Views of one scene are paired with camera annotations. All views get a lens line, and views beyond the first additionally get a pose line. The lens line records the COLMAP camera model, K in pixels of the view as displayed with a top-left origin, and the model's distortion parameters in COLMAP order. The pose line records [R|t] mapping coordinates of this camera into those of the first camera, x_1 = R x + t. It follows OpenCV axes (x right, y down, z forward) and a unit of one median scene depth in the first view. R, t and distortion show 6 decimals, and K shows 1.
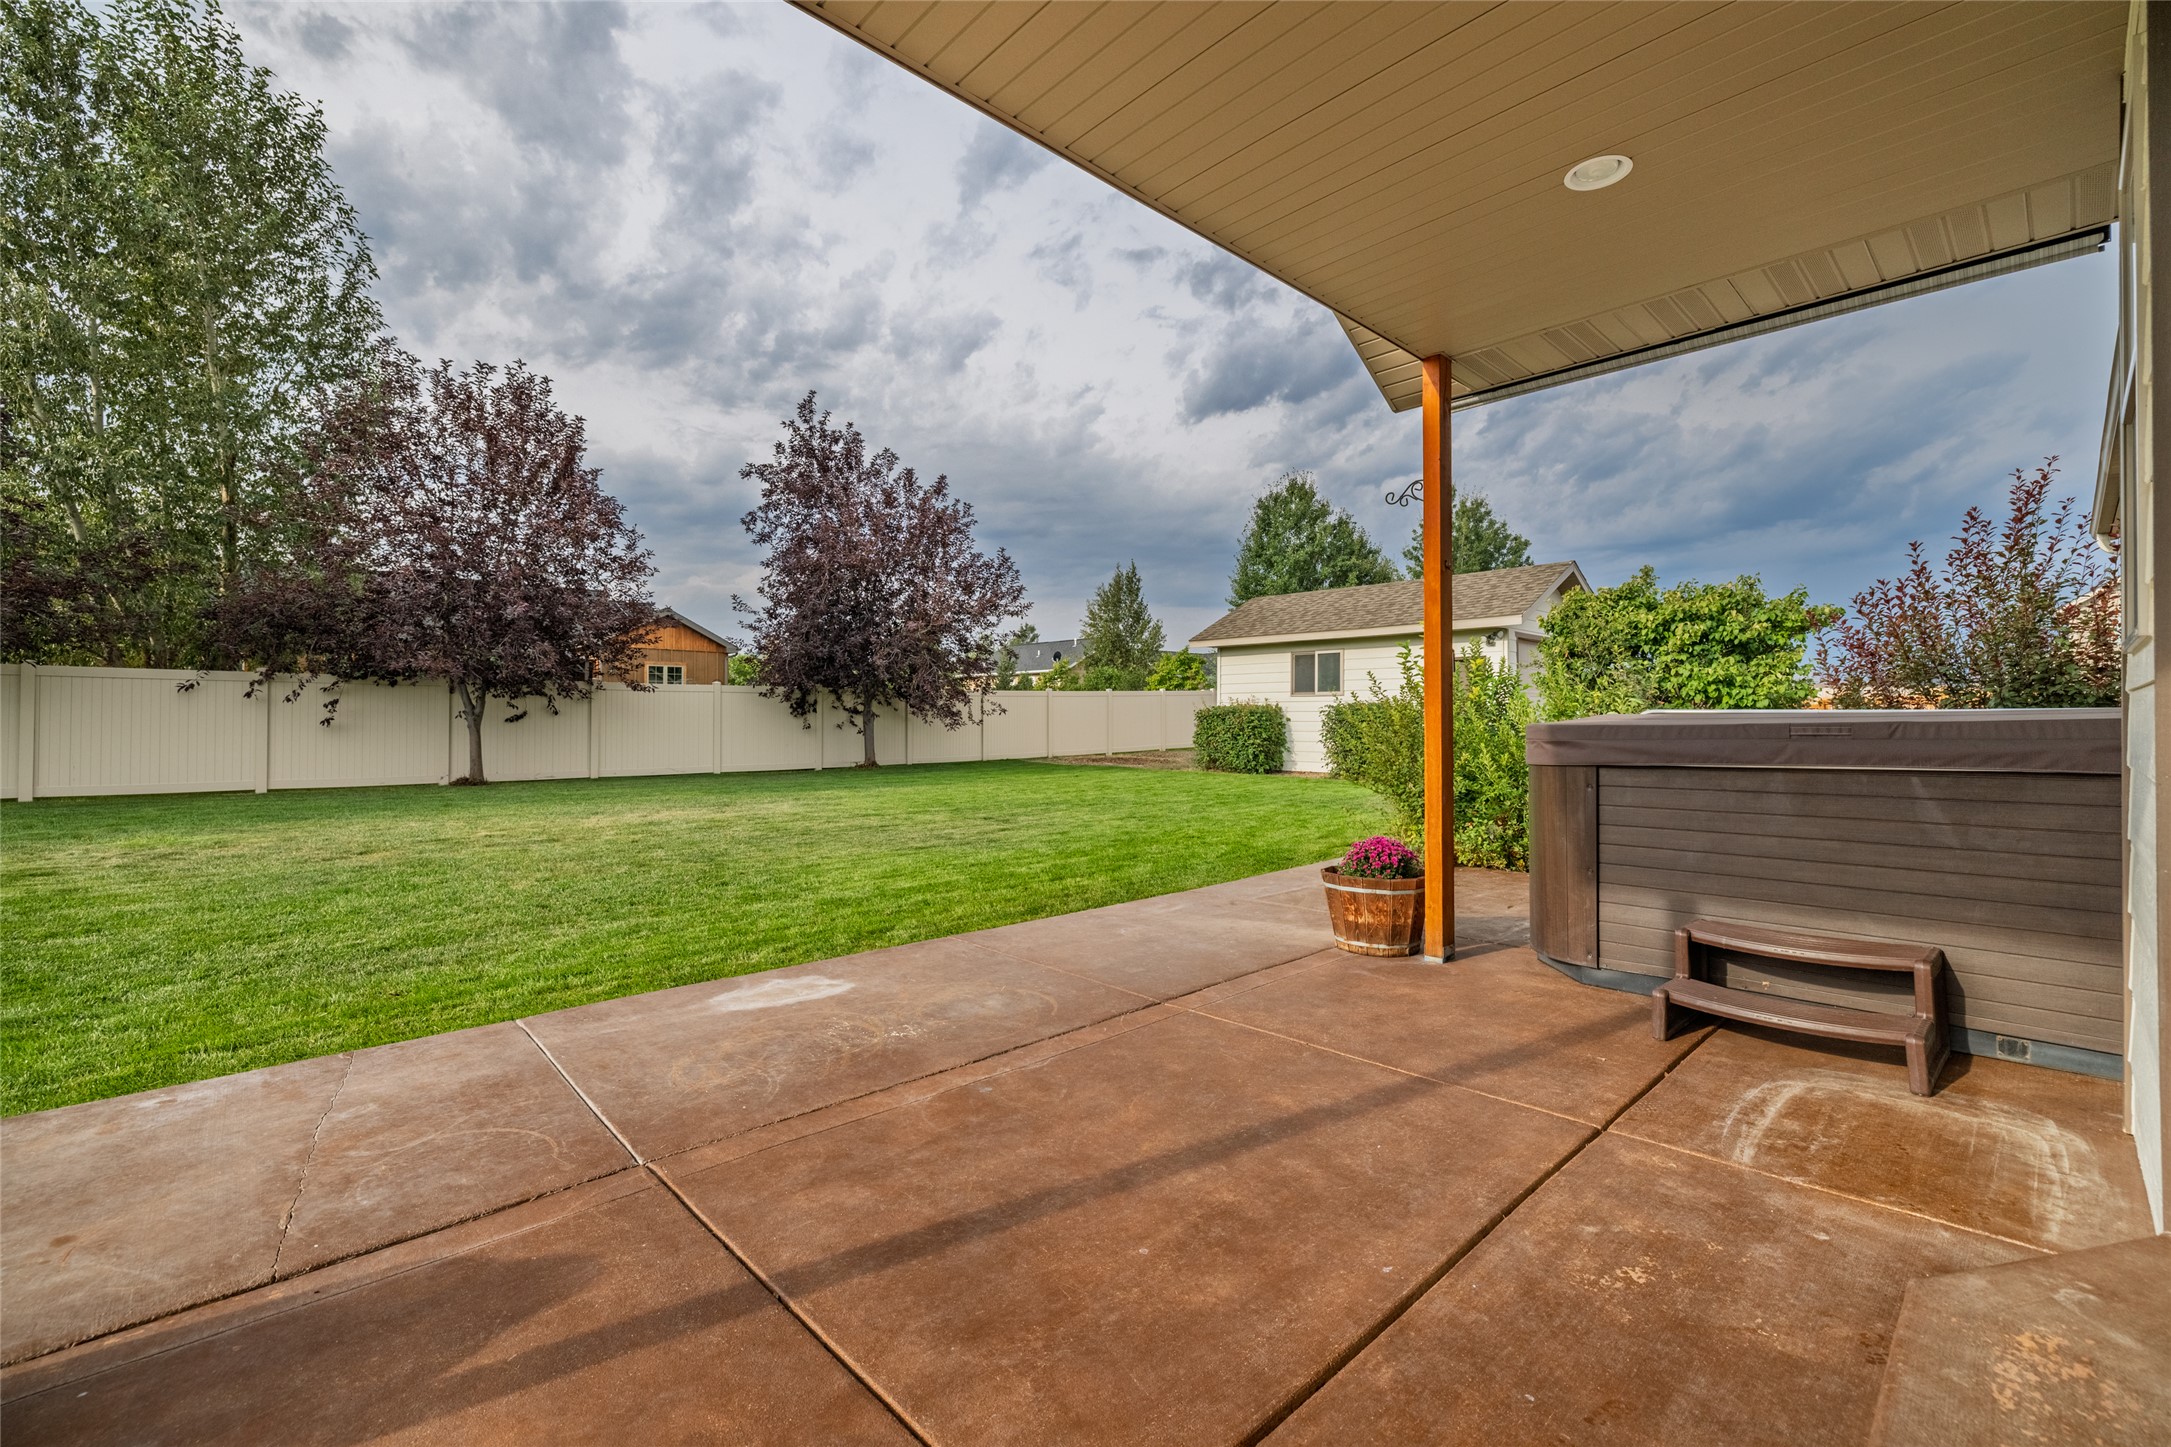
lens RADIAL K [[925.9, 0, 1088.1], [0, 925.9, 714.0], [0, 0, 1]] dist [-0.001933, 0.001416]
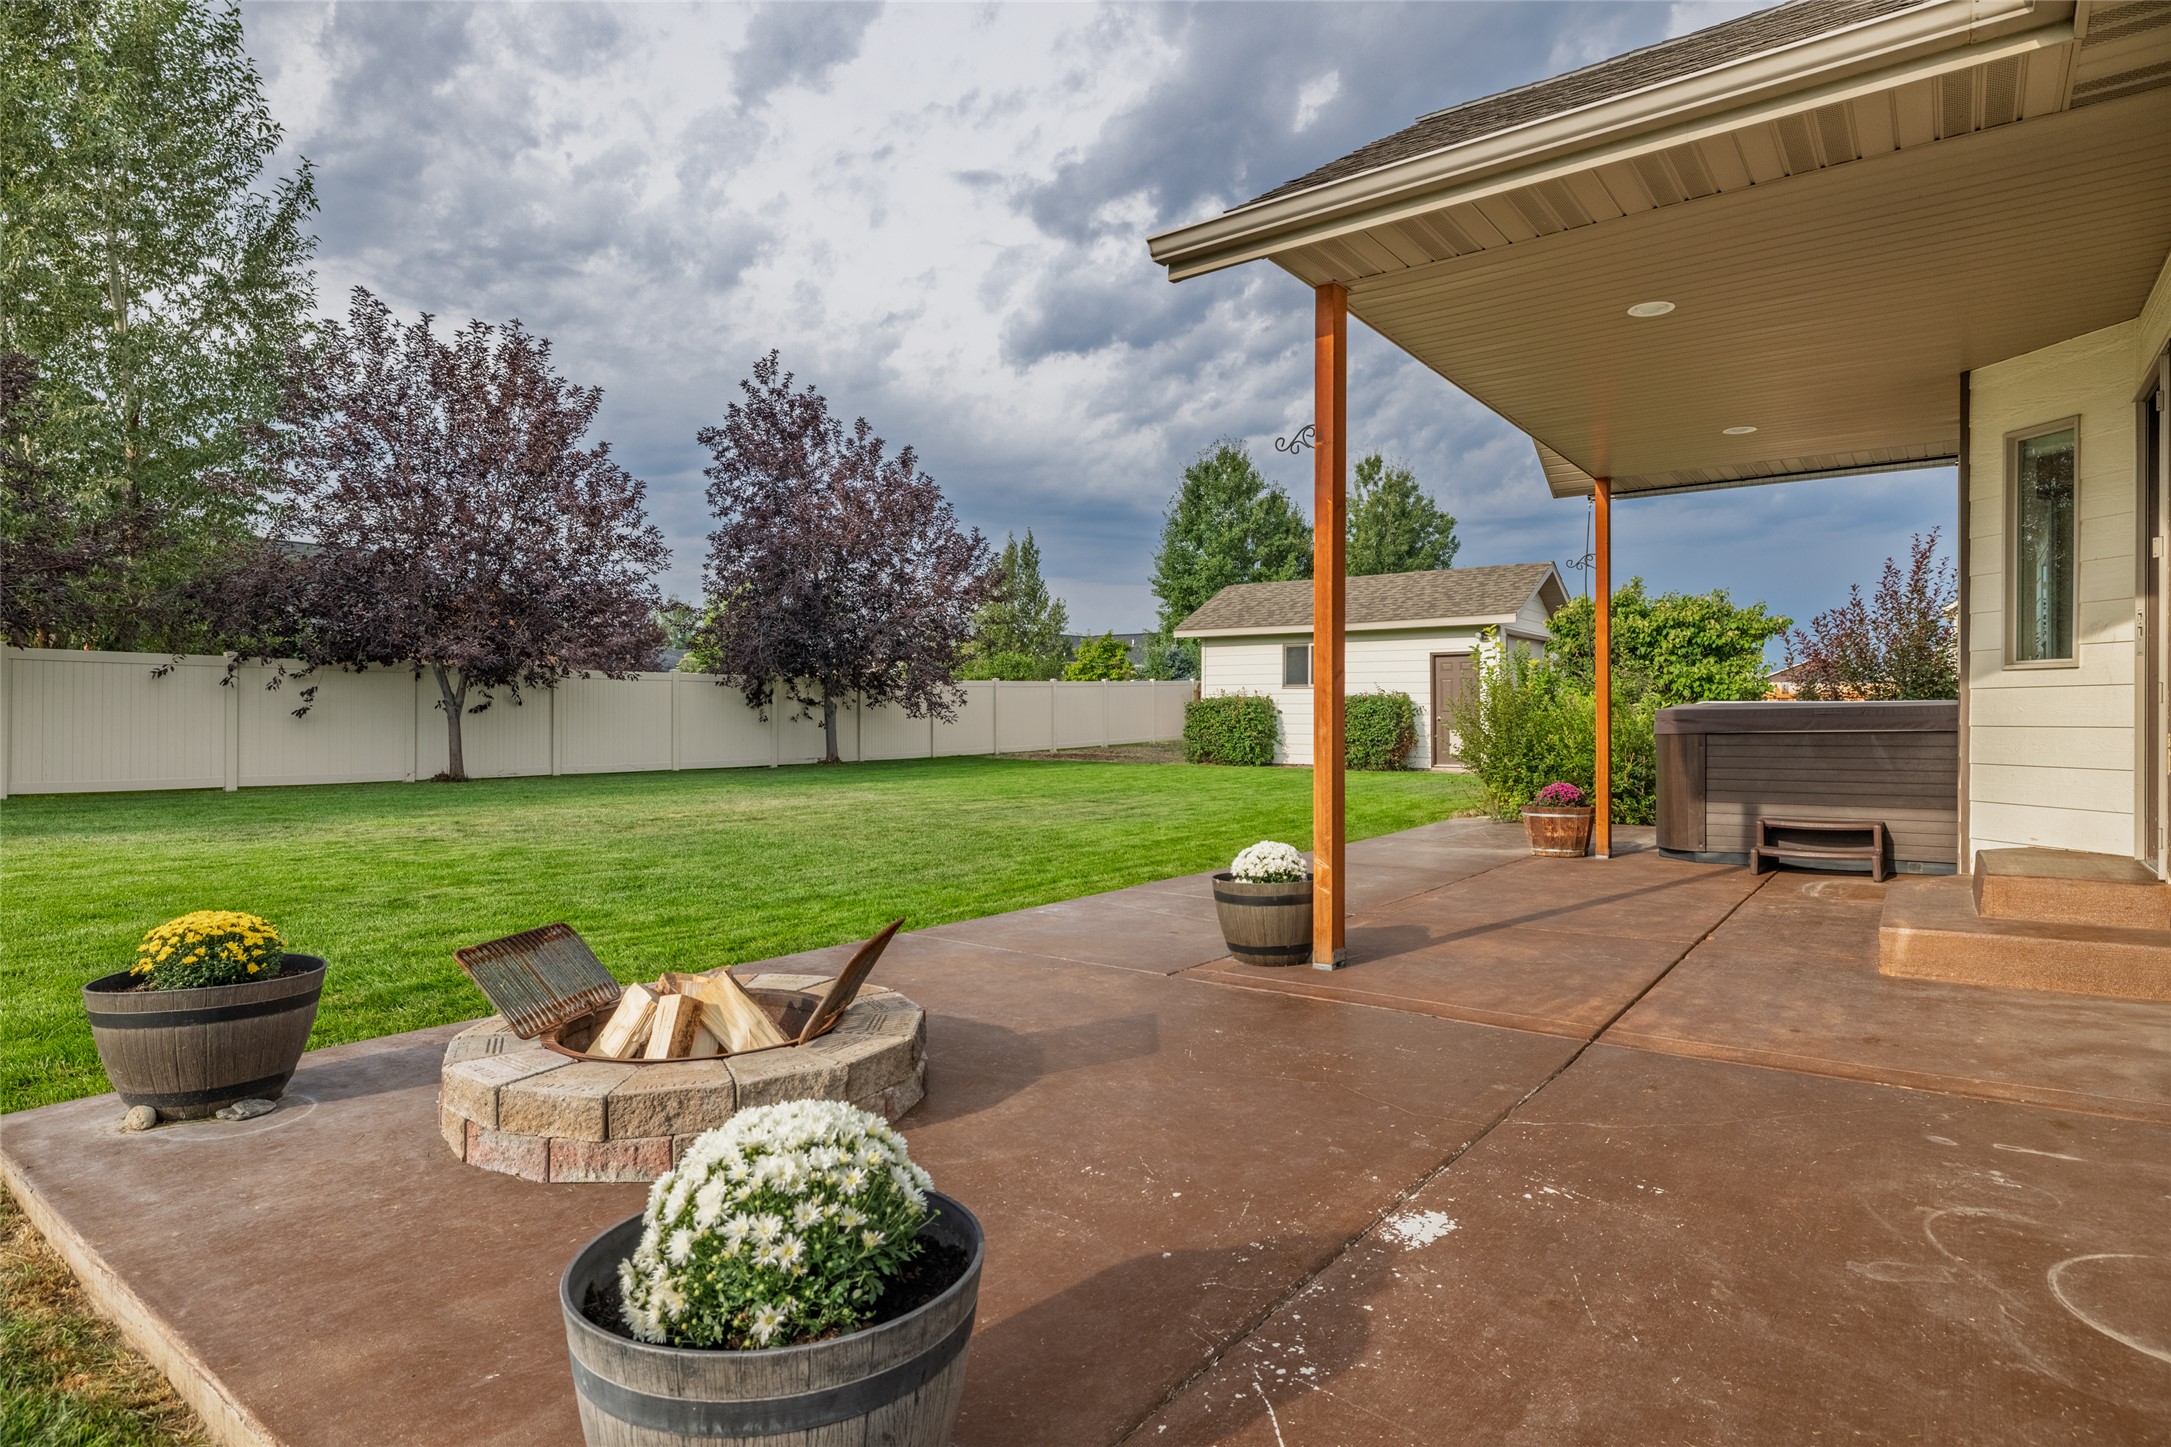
lens RADIAL K [[1204.9, 0, 1075.7], [0, 1204.9, 703.9], [0, 0, 1]] dist [0.002770, -0.001993]
pose [[0.983666, 0.002597, 0.179982, -0.293841], [-0.001926, 0.999991, -0.003902, 0.003653], [-0.179991, 0.003492, 0.983662, -0.289576]]
